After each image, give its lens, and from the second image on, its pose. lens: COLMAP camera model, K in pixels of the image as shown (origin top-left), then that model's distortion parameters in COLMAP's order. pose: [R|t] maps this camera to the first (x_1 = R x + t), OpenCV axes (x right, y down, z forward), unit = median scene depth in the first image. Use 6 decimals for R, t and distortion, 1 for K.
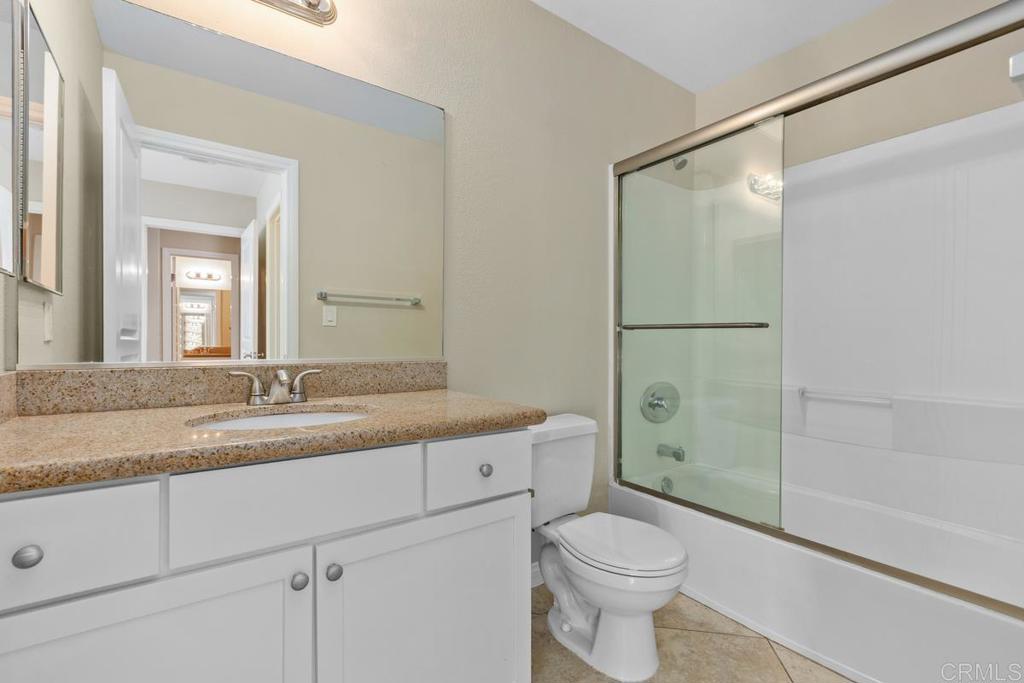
lens RADIAL K [[456.1, 0, 512.8], [0, 456.1, 340.4], [0, 0, 1]] dist [0.000450, -0.000883]
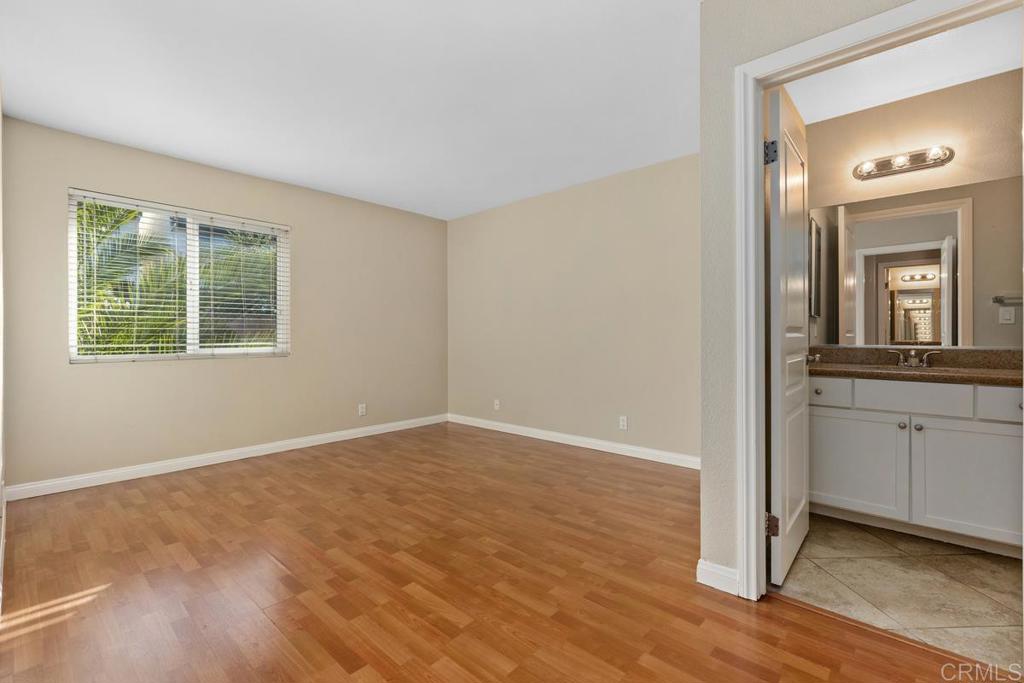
lens RADIAL K [[456.1, 0, 510.8], [0, 456.1, 336.6], [0, 0, 1]] dist [0.000450, -0.000883]
pose [[0.219043, -0.000832, -0.975715, 1.119201], [0.003289, 0.999995, -0.000115, -0.004642], [0.975710, -0.003184, 0.219045, -1.251347]]
